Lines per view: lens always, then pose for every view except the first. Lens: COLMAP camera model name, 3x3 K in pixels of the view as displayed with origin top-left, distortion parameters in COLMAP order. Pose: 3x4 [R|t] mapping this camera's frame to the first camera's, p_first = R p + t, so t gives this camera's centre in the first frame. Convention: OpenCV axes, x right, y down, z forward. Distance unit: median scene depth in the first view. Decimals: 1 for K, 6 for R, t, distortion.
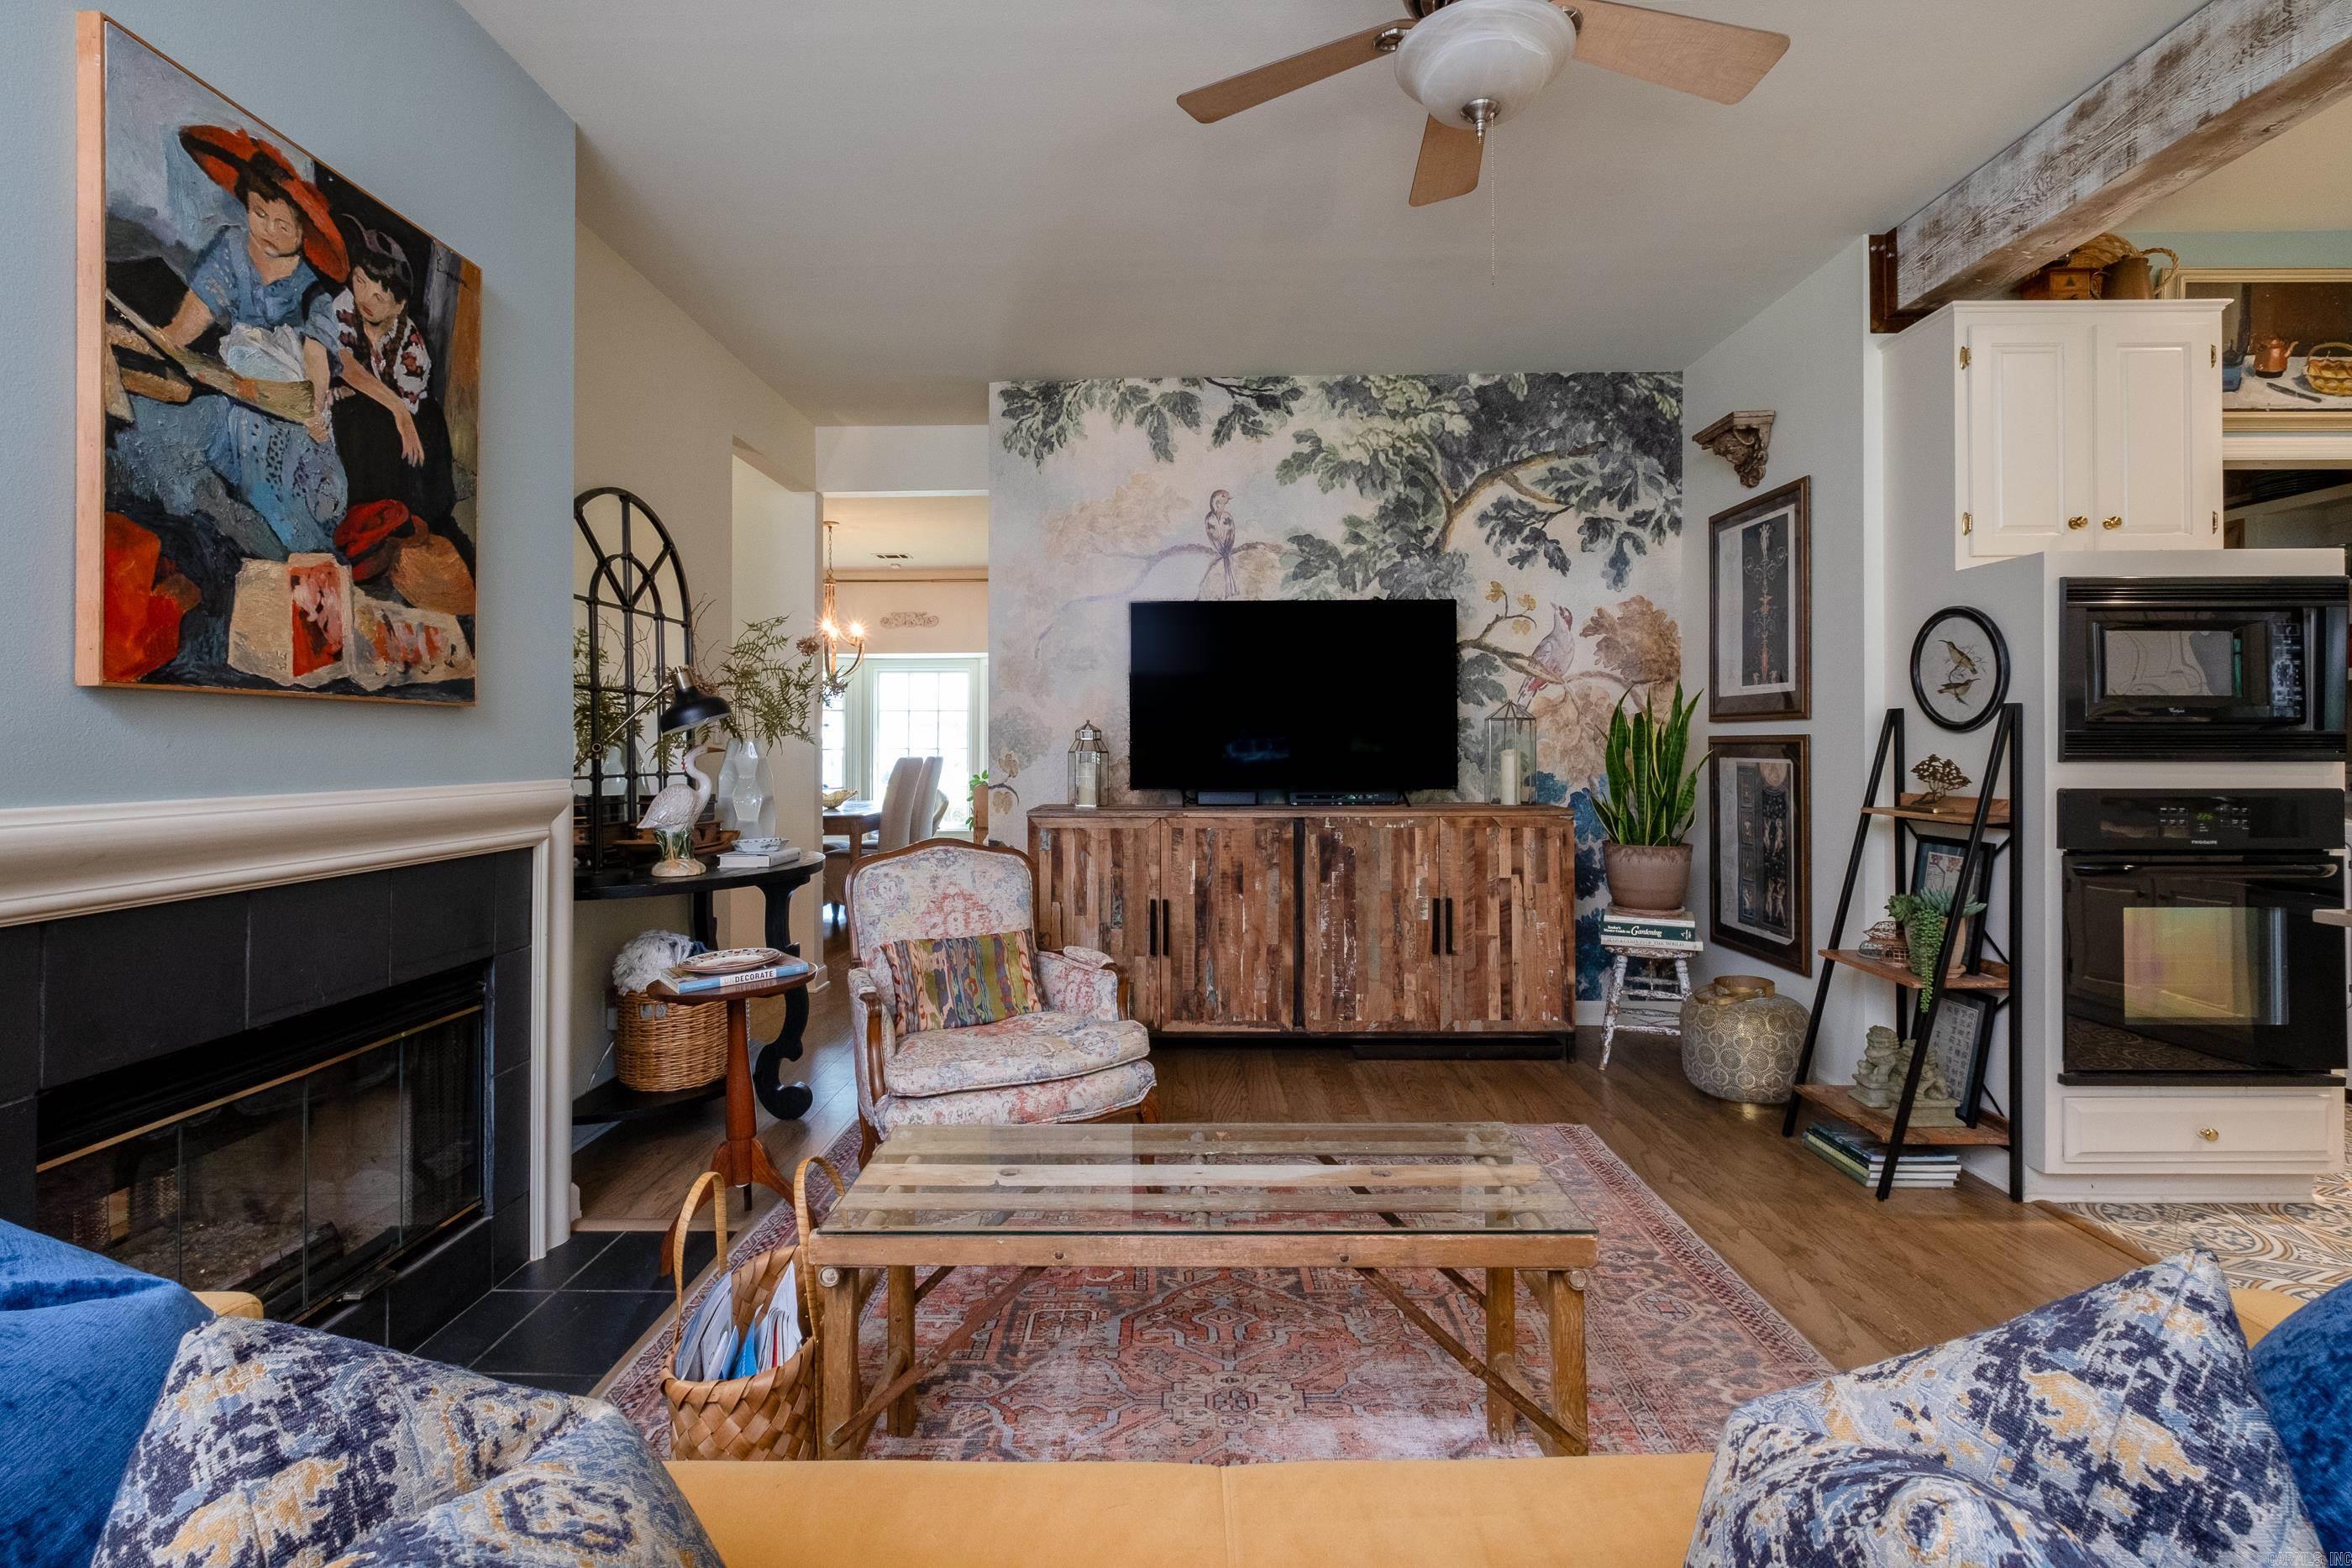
lens RADIAL K [[1034.5, 0, 1178.8], [0, 1034.5, 741.2], [0, 0, 1]] dist [-0.002944, 0.000125]
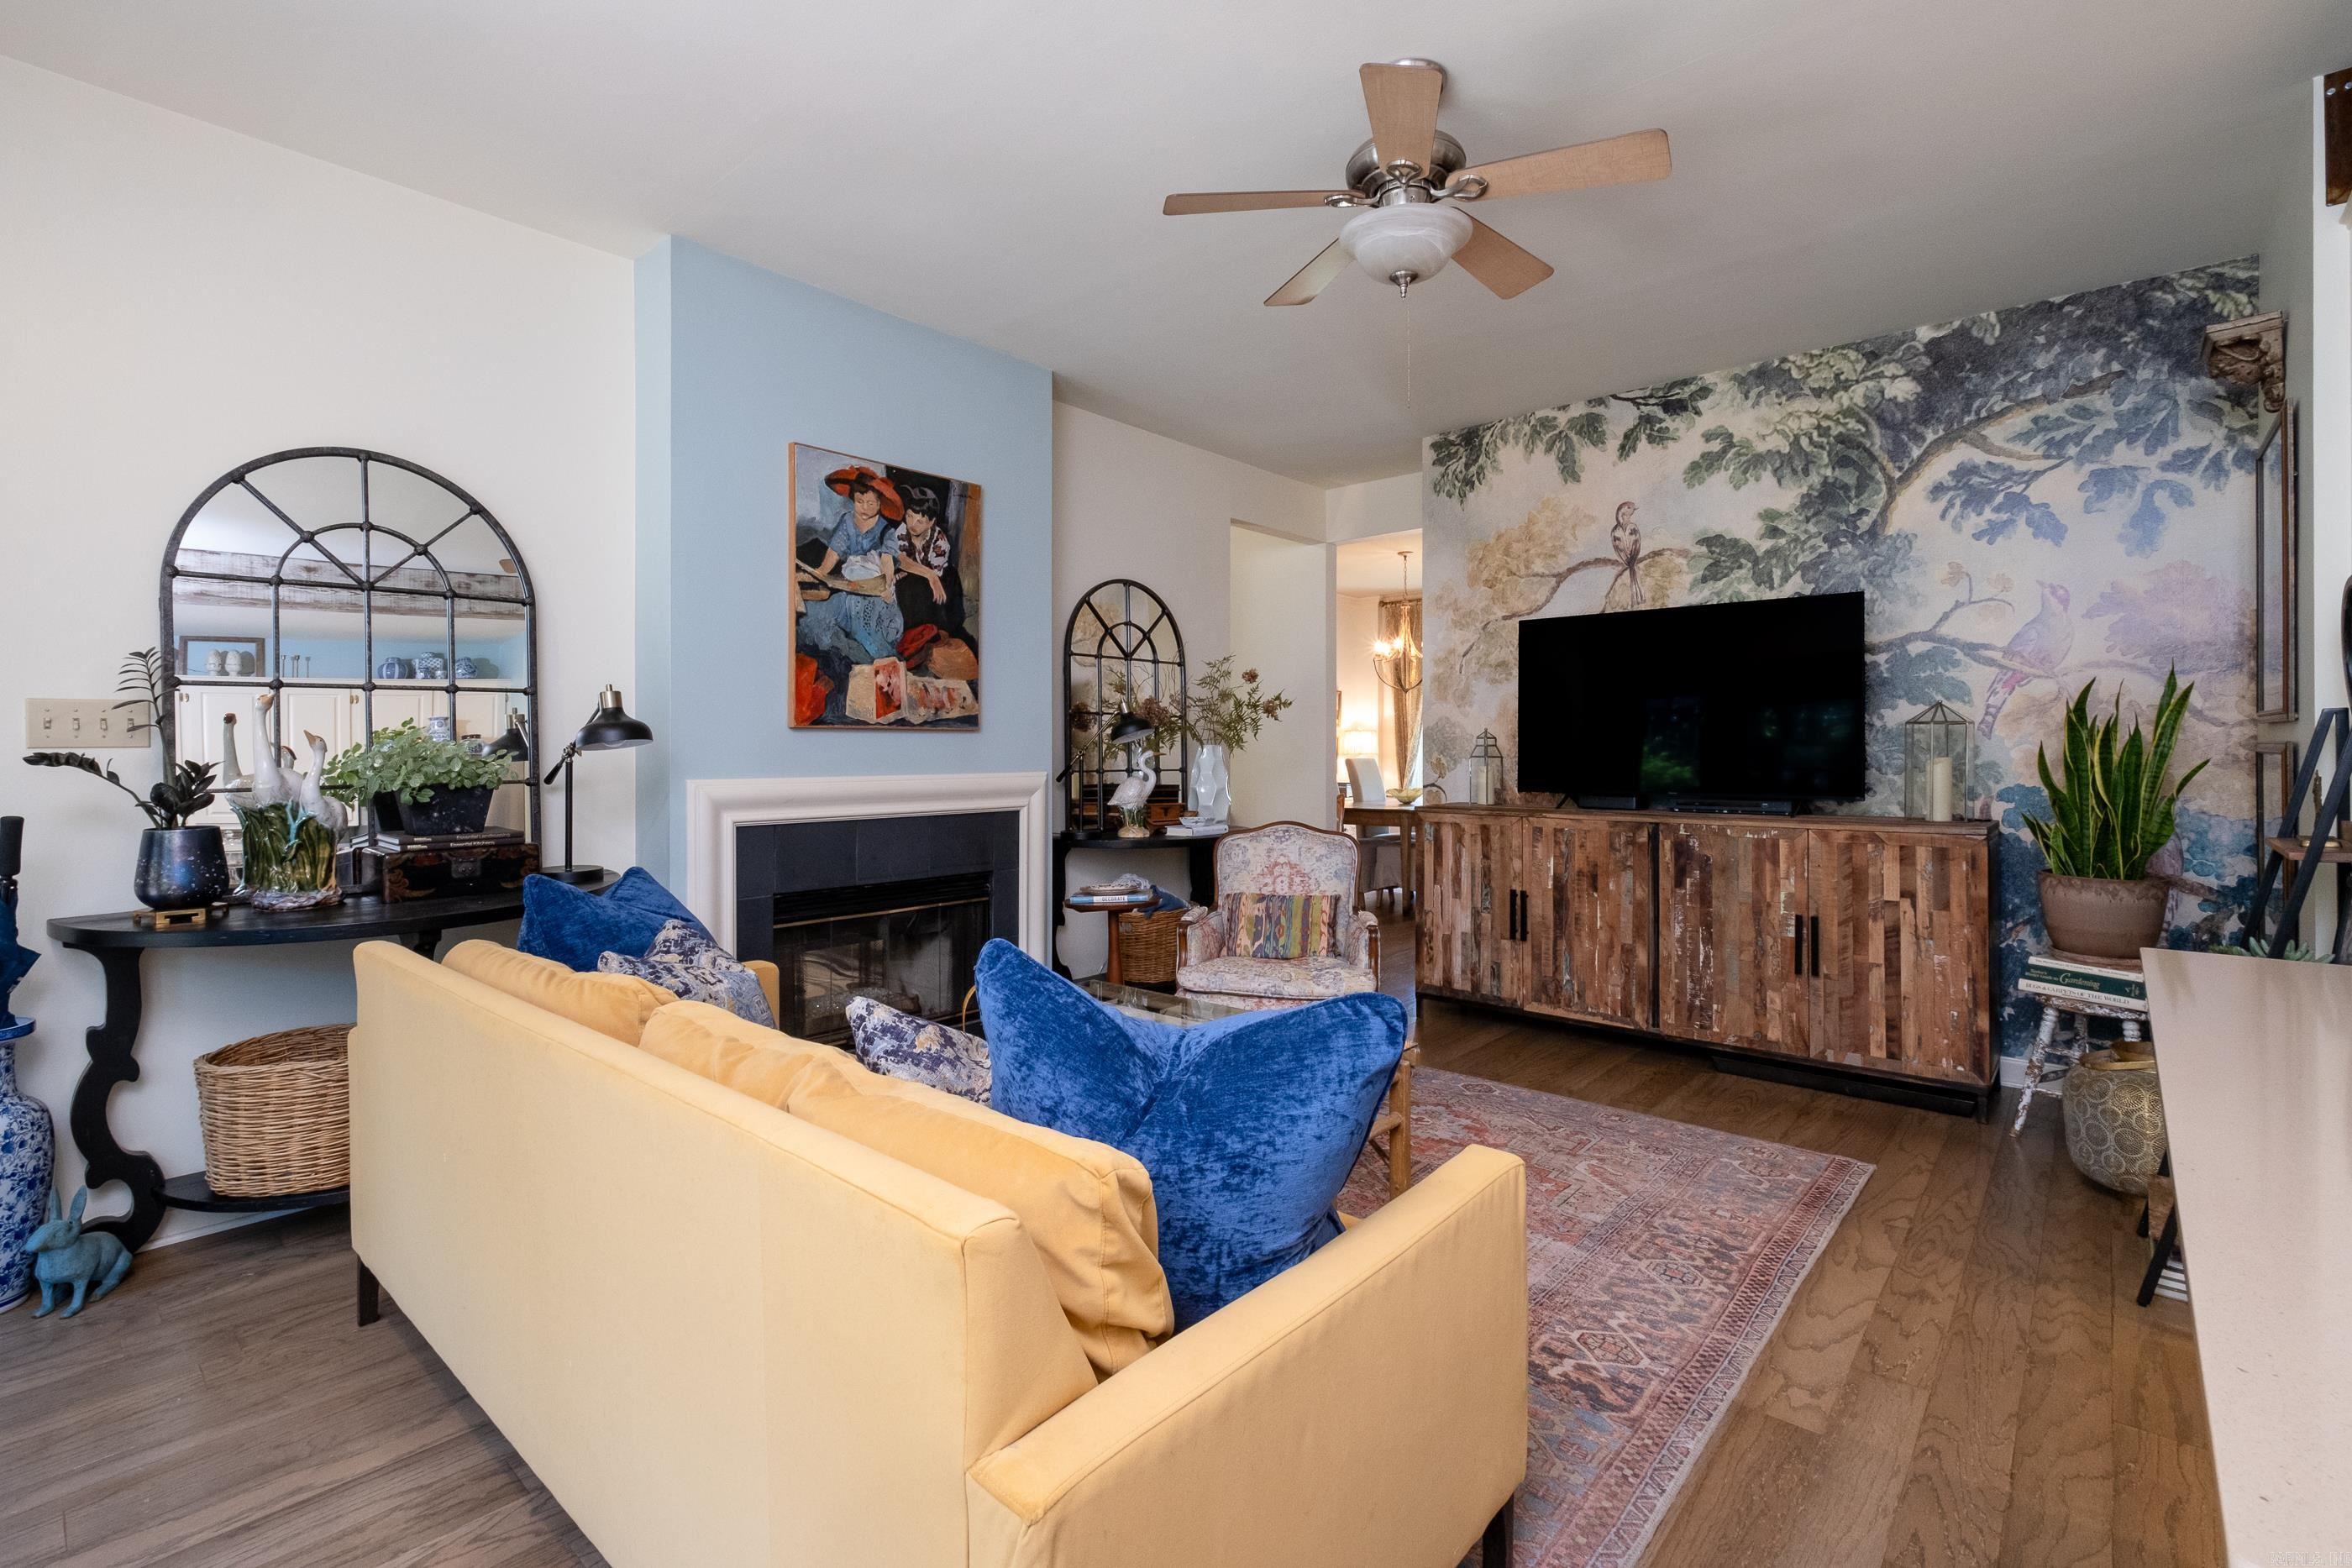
lens RADIAL K [[1060.1, 0, 1172.1], [0, 1060.1, 743.2], [0, 0, 1]] dist [-0.001494, -0.000264]
pose [[0.760544, -0.000333, -0.649286, 0.438812], [0.001570, 0.999998, 0.001326, -0.006978], [0.649285, -0.002028, 0.760543, -0.105131]]
